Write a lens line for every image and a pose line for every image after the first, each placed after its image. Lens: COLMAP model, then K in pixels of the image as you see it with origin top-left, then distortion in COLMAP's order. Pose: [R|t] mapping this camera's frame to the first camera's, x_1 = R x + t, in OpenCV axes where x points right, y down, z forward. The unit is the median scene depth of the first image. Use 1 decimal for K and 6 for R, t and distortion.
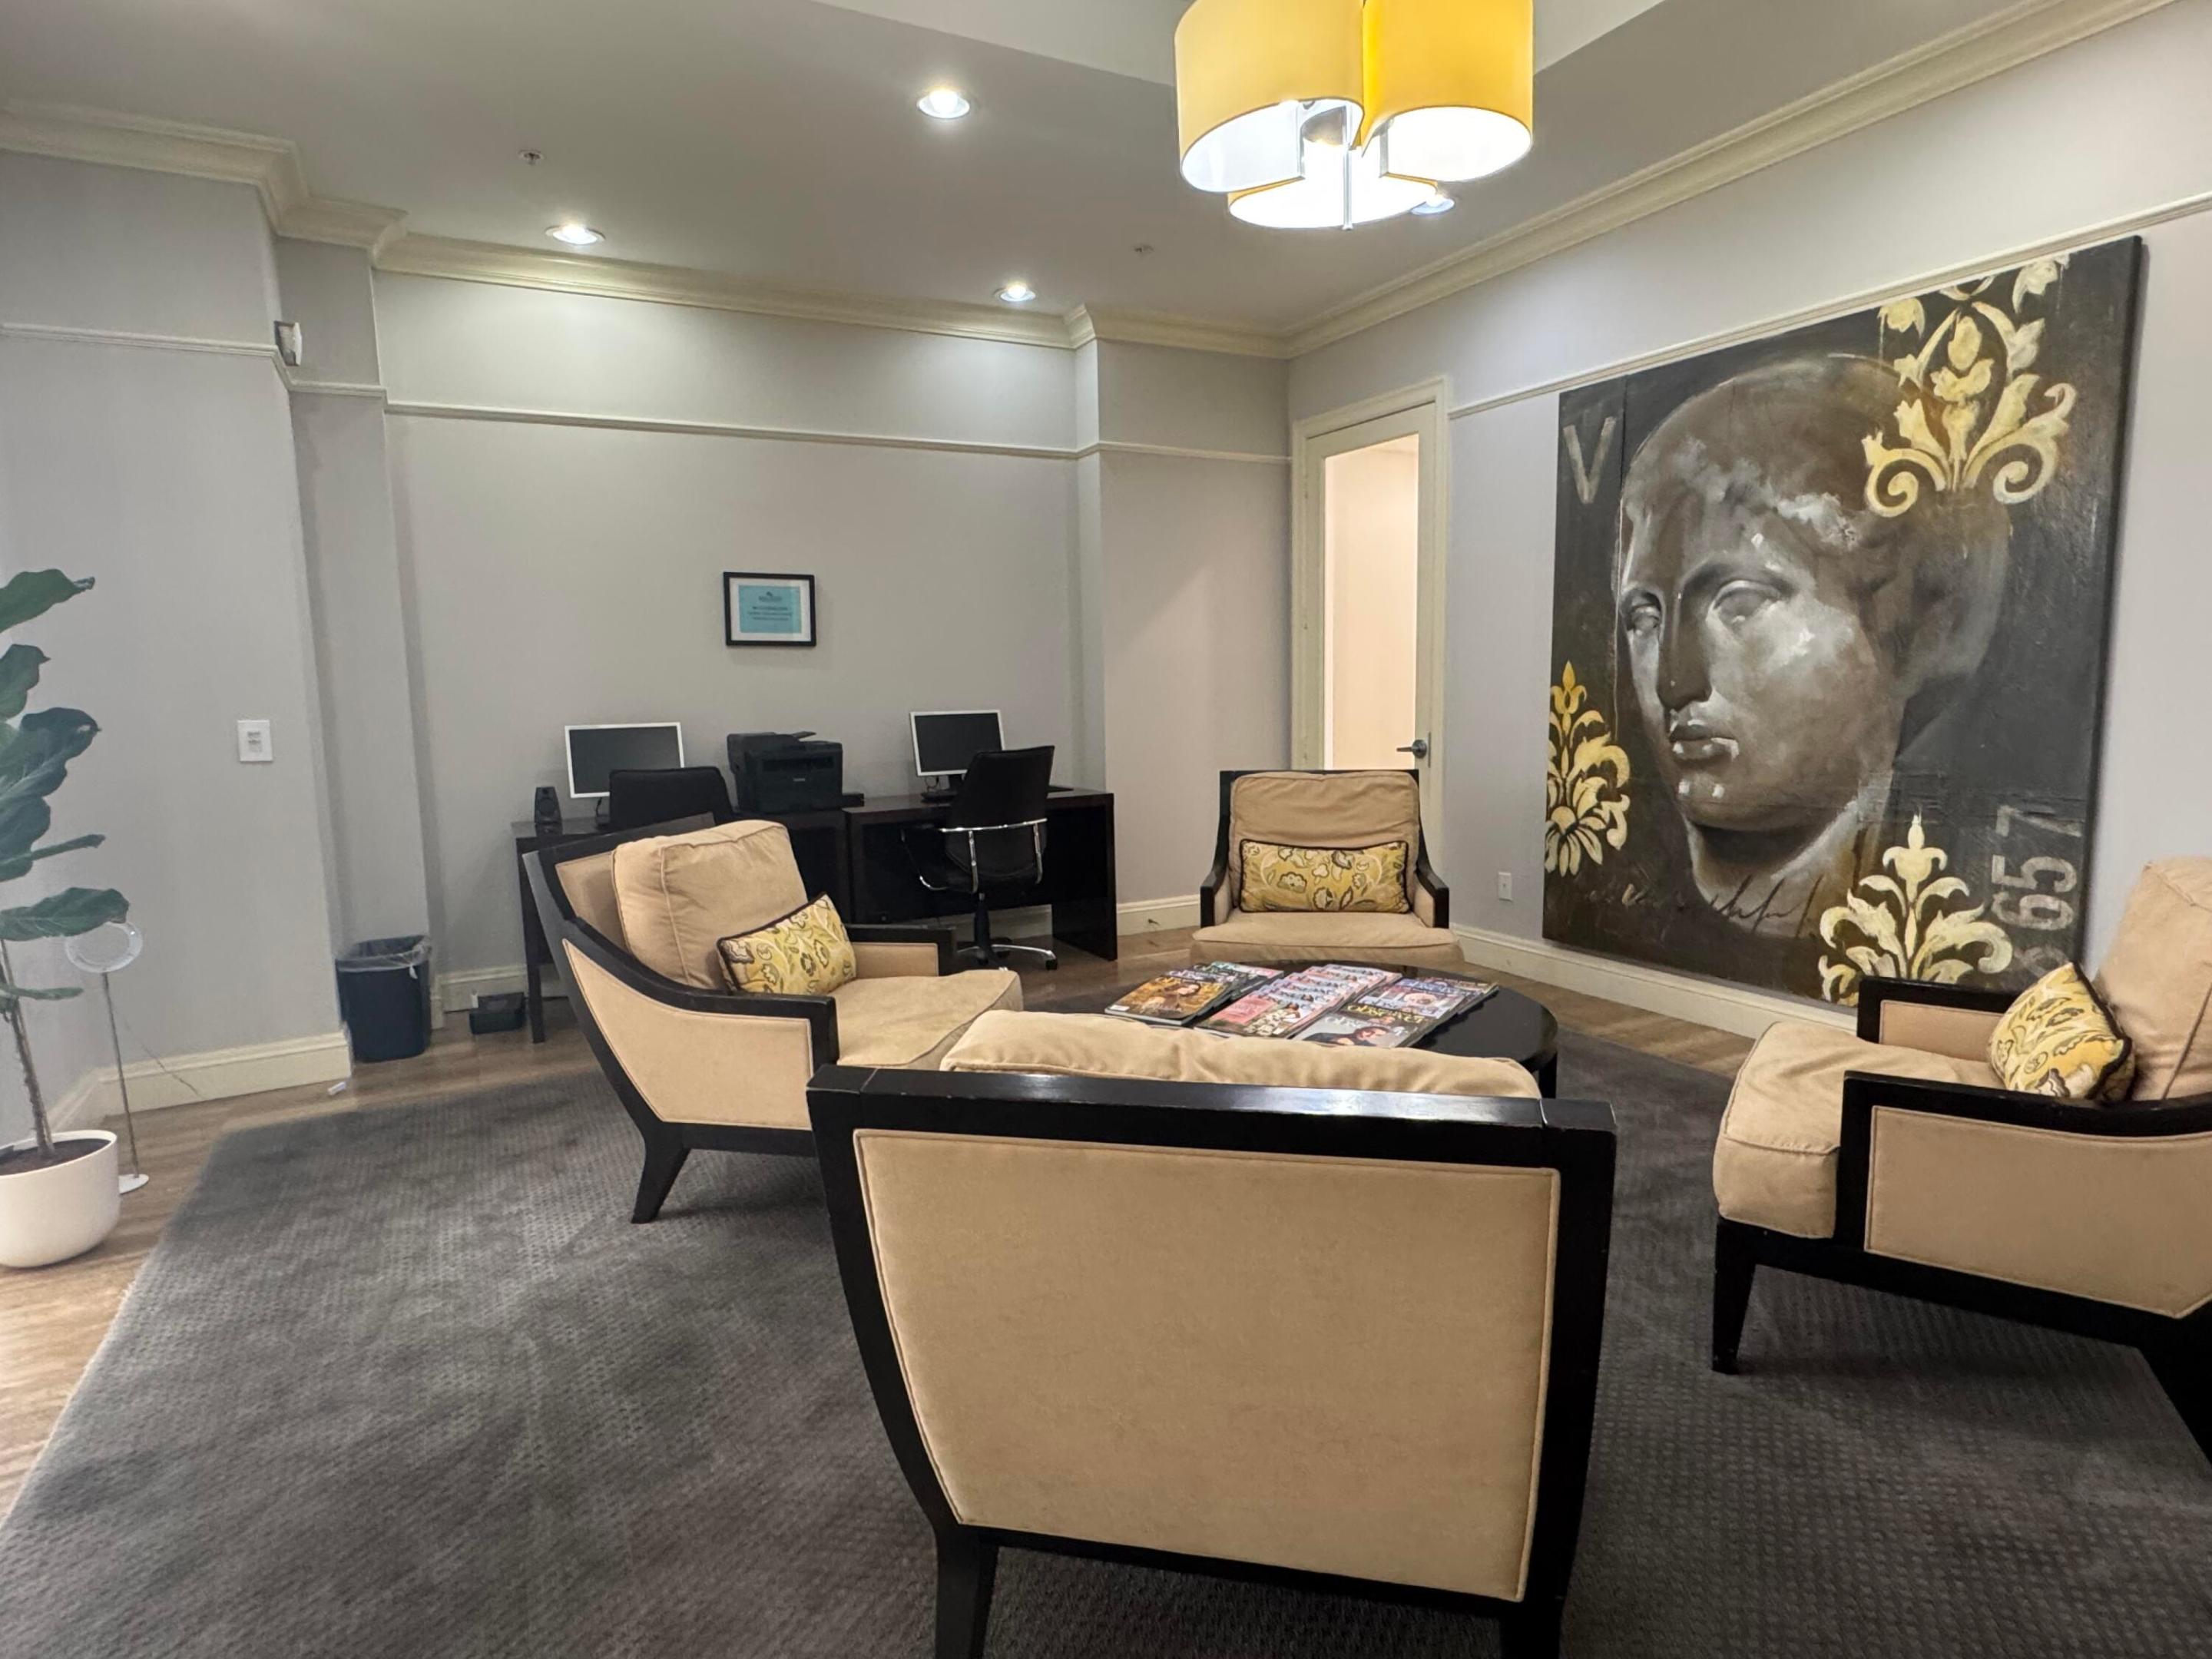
lens RADIAL K [[1194.5, 0, 1103.2], [0, 1194.5, 835.0], [0, 0, 1]] dist [0.007916, 0.001619]
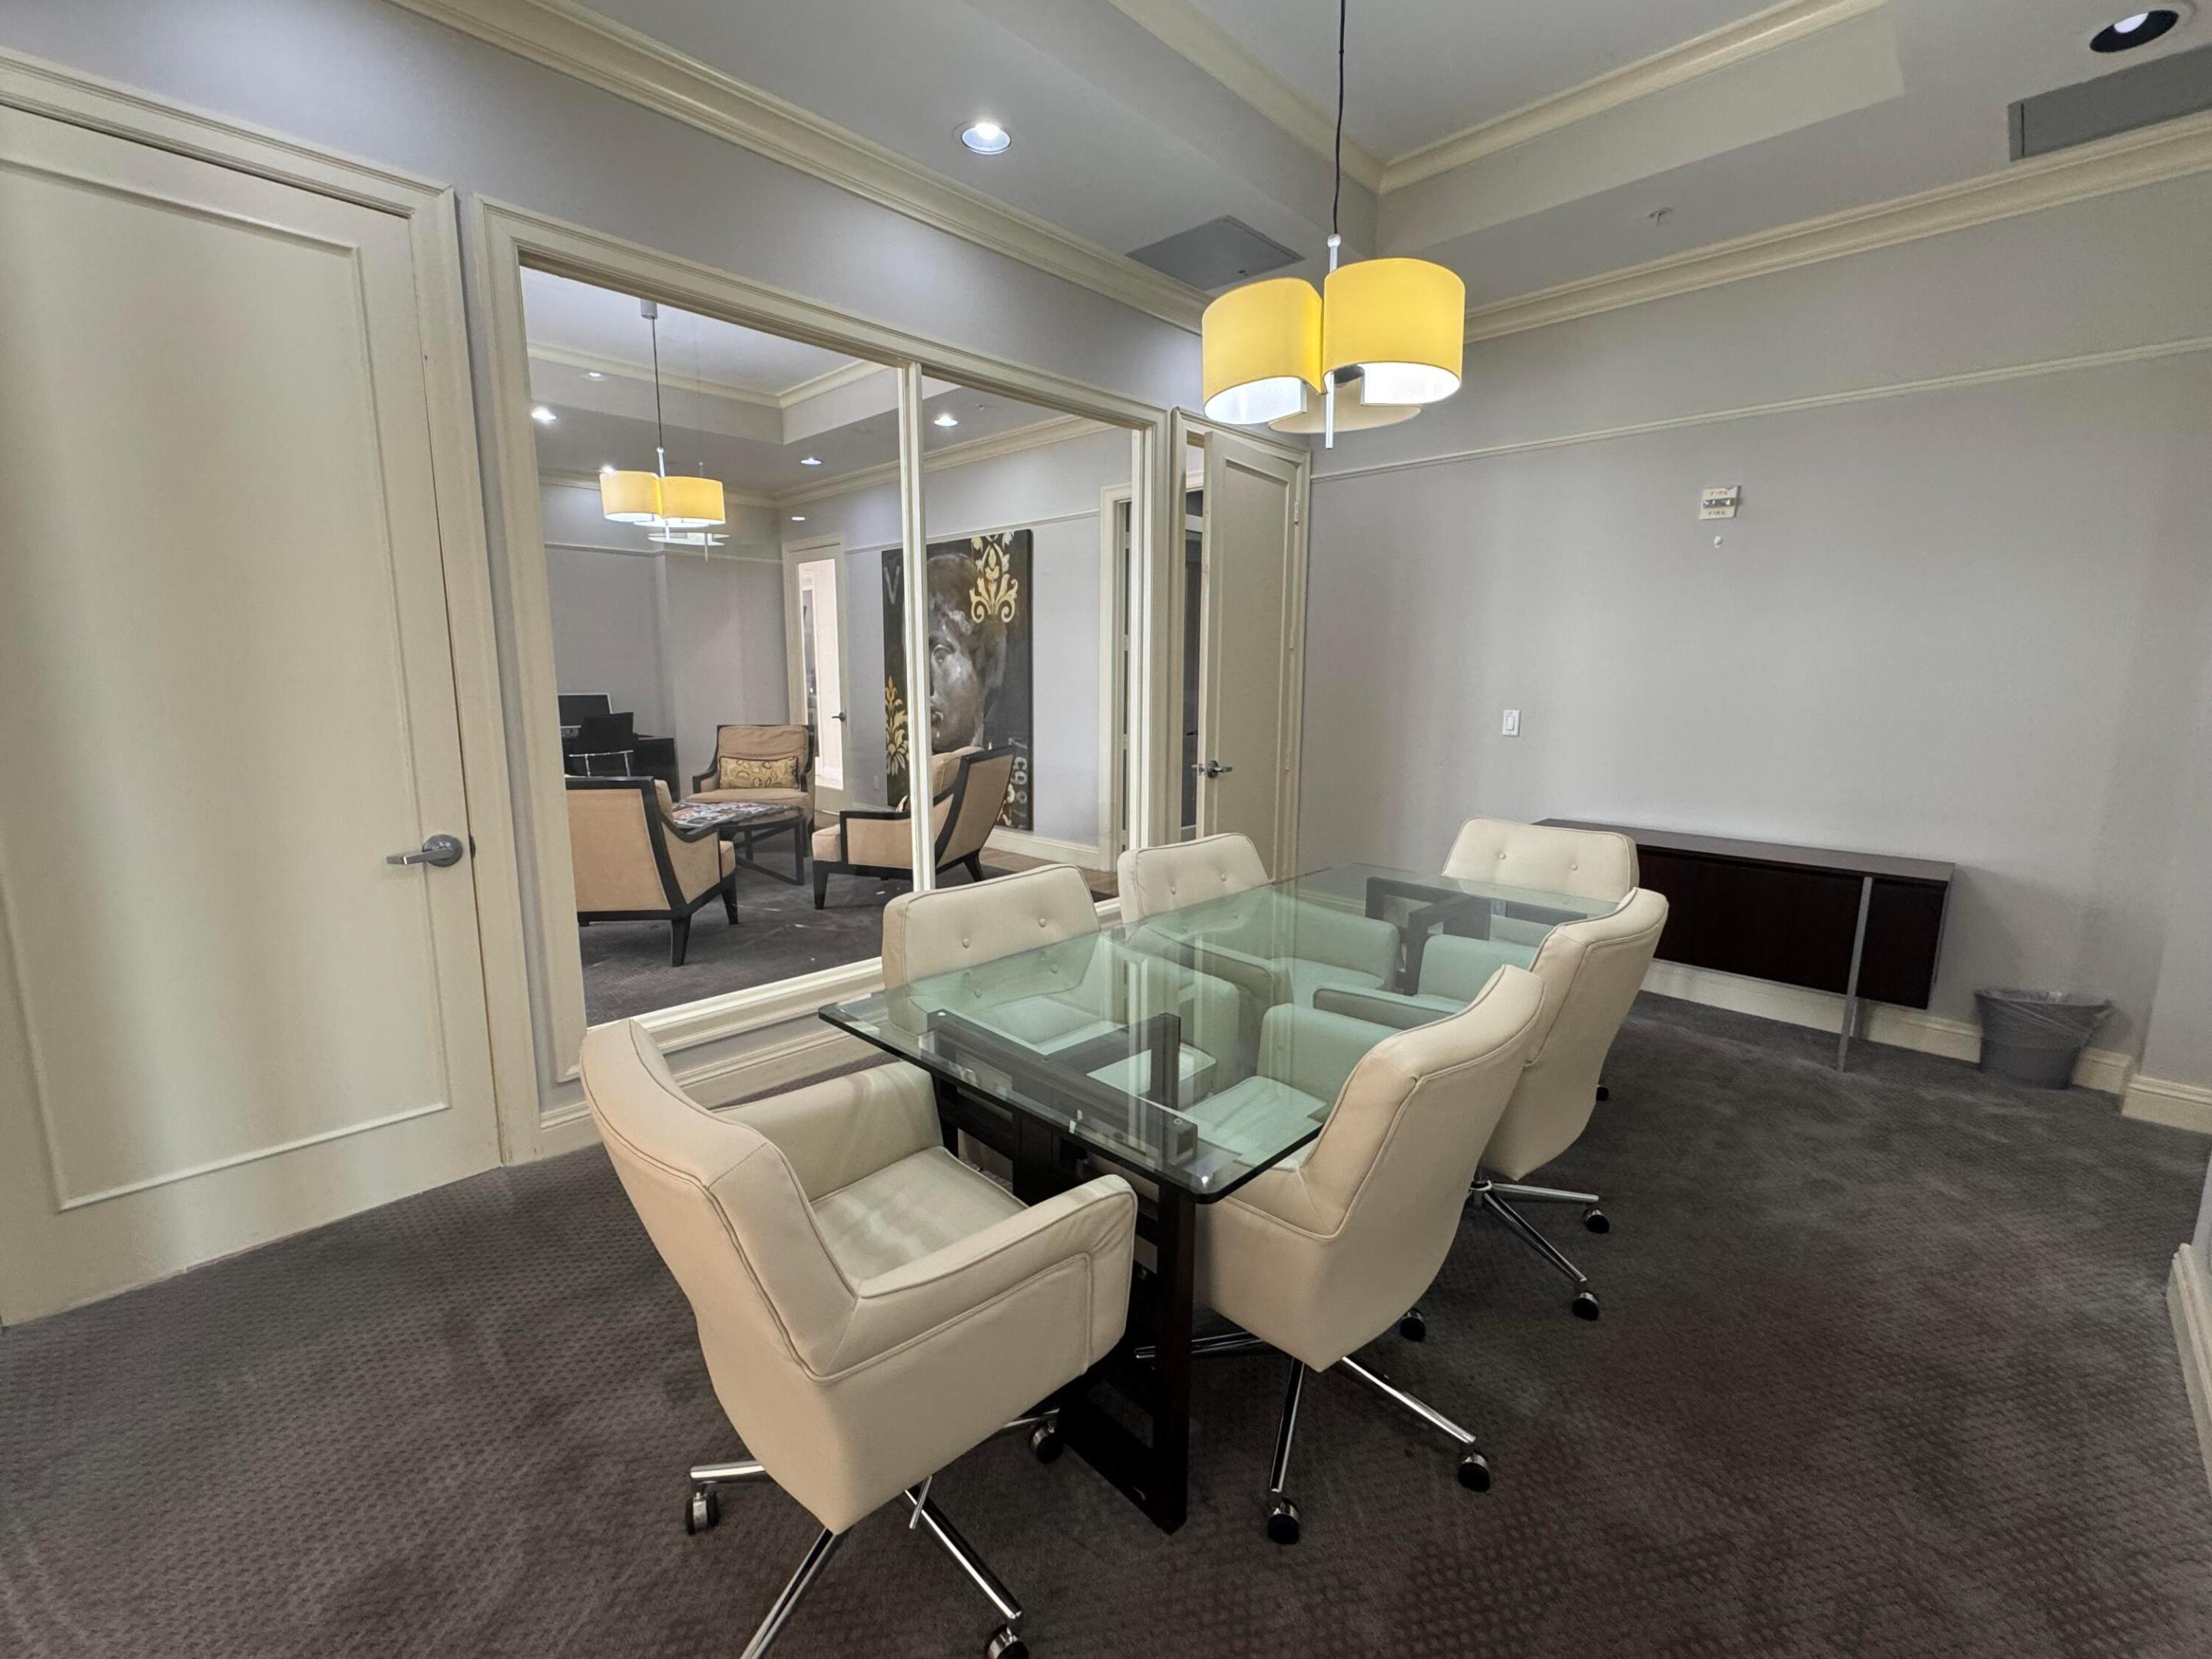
lens RADIAL K [[919.5, 0, 1098.4], [0, 919.5, 823.6], [0, 0, 1]] dist [-0.003801, -0.000407]
pose [[0.950494, -0.023756, 0.309833, 0.267401], [0.013841, 0.999320, 0.034161, 0.083153], [-0.310434, -0.028182, 0.950177, -0.835694]]
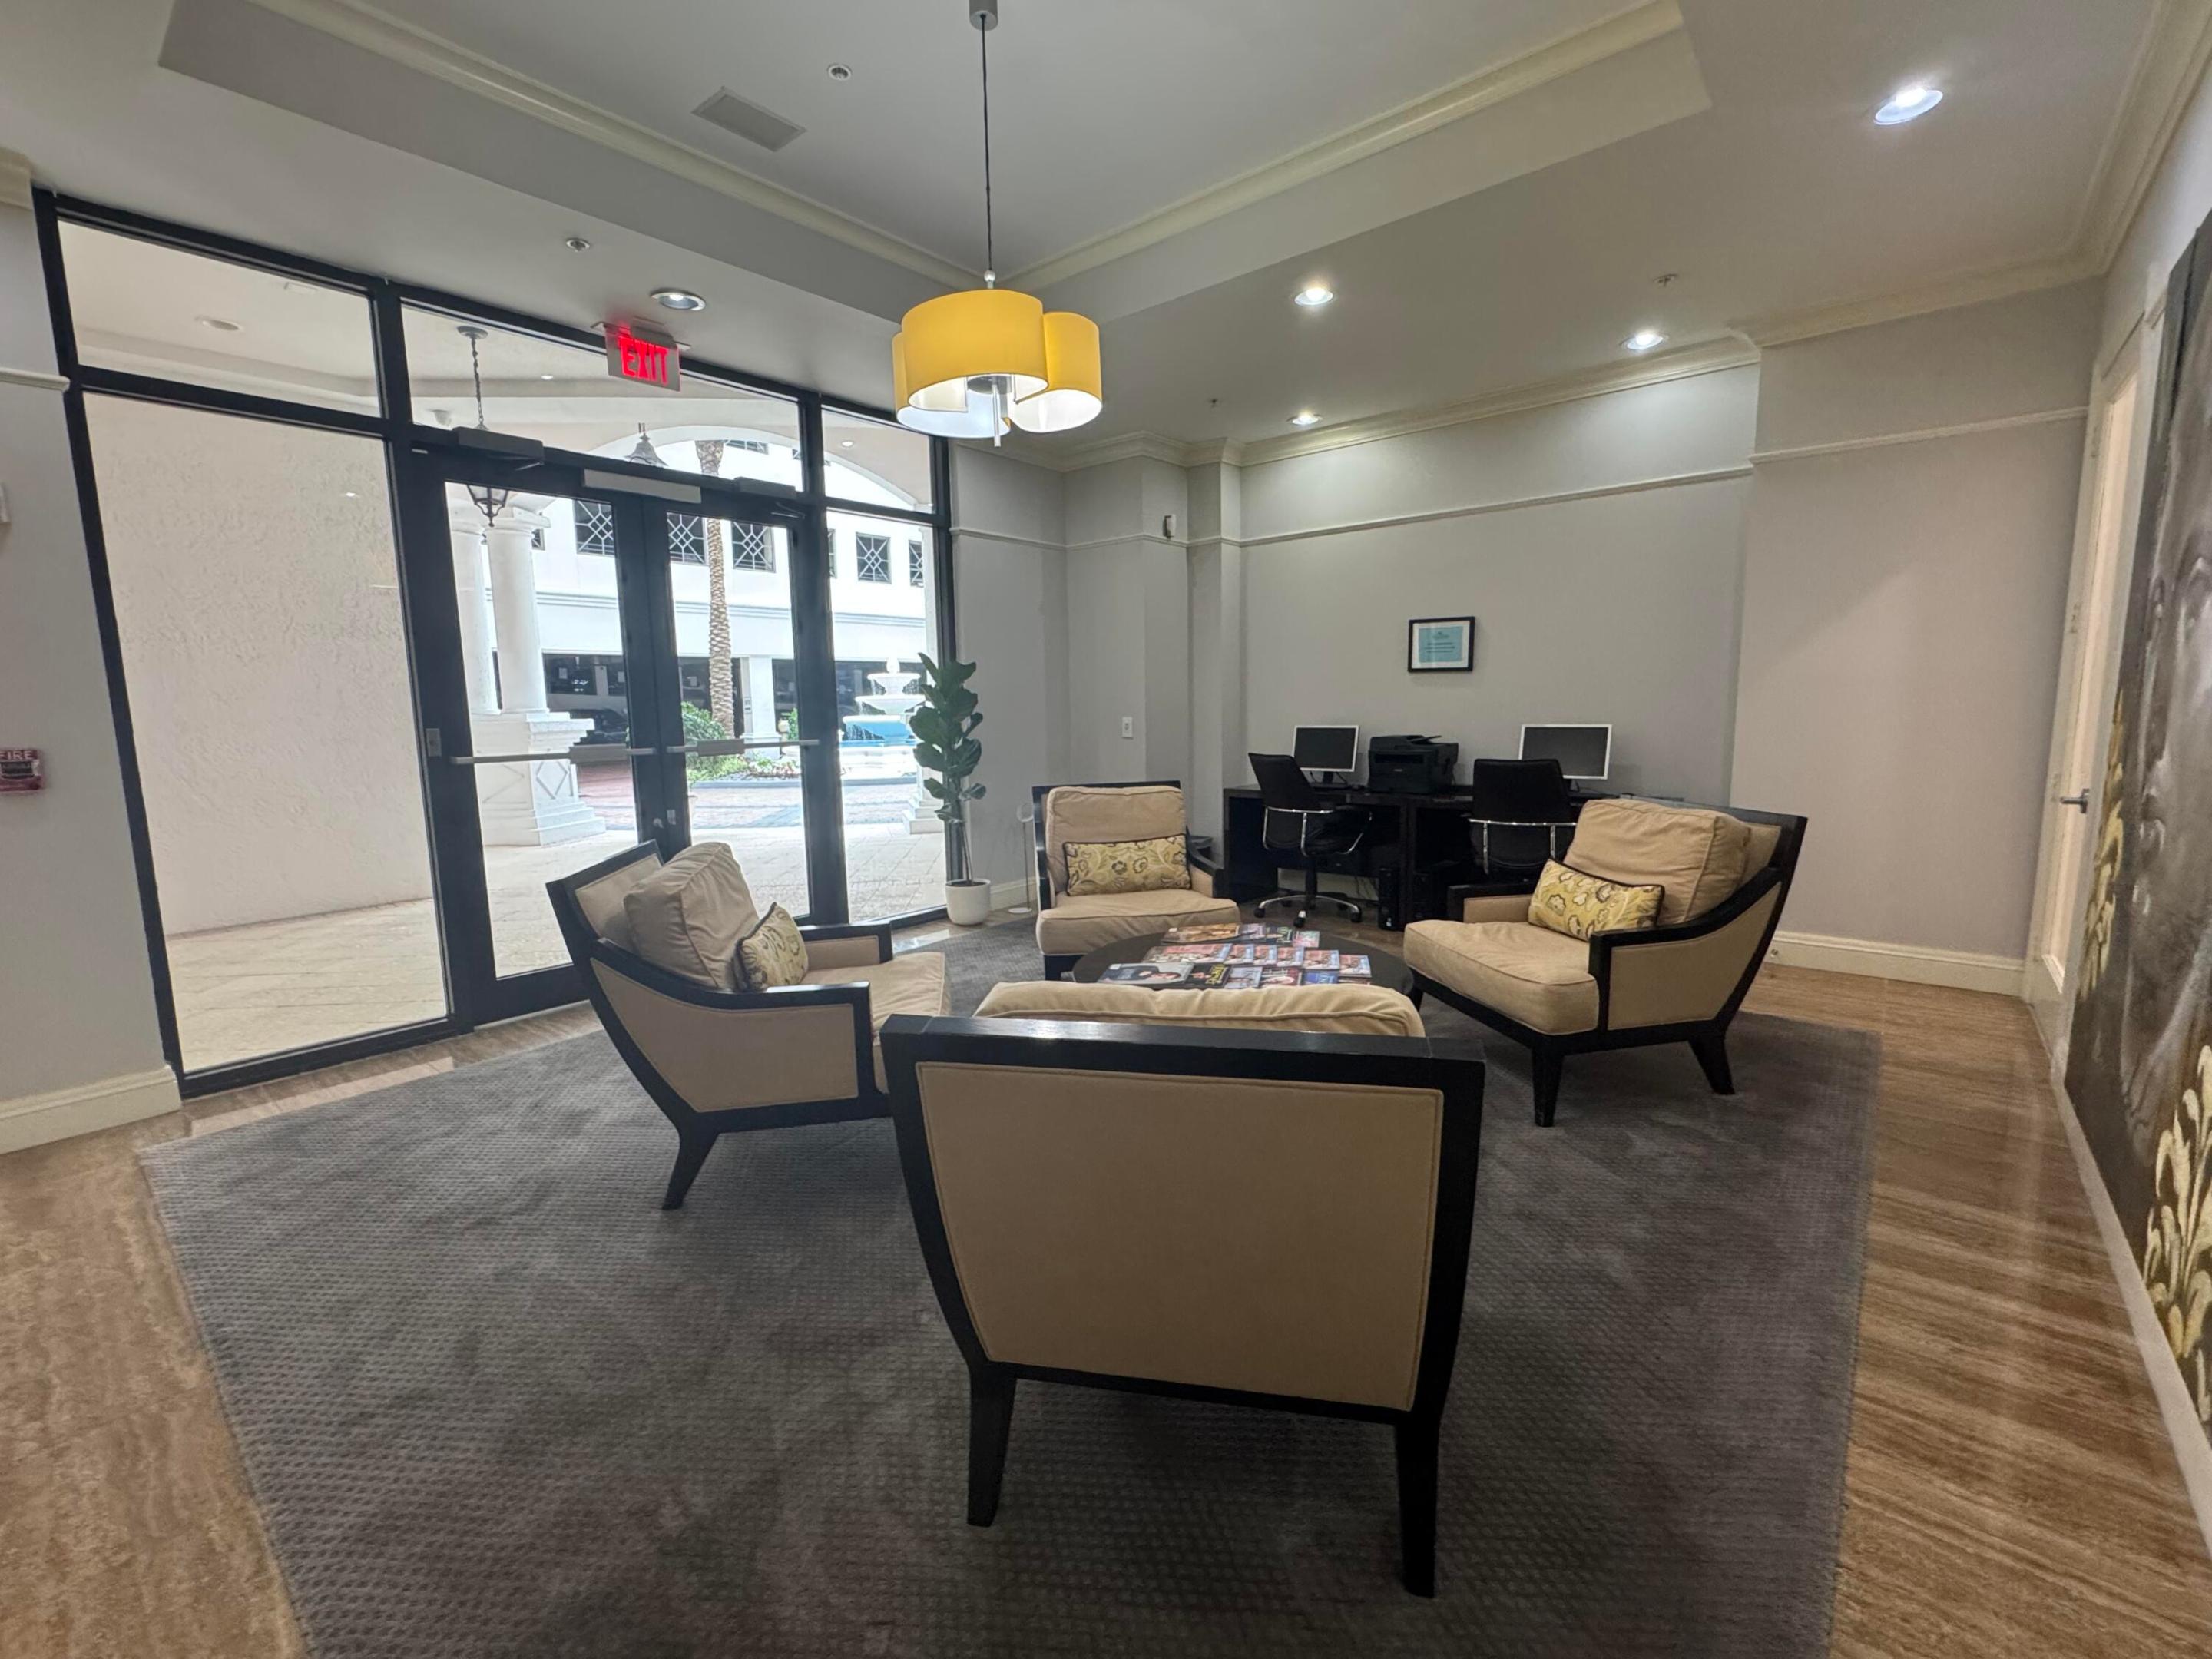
lens RADIAL K [[919.5, 0, 1100.9], [0, 919.5, 826.1], [0, 0, 1]] dist [-0.003801, -0.000407]
pose [[0.390797, 0.138271, -0.910032, 0.754250], [-0.110817, 0.988530, 0.102610, -0.068601], [0.913782, 0.060748, 0.401637, 0.335086]]
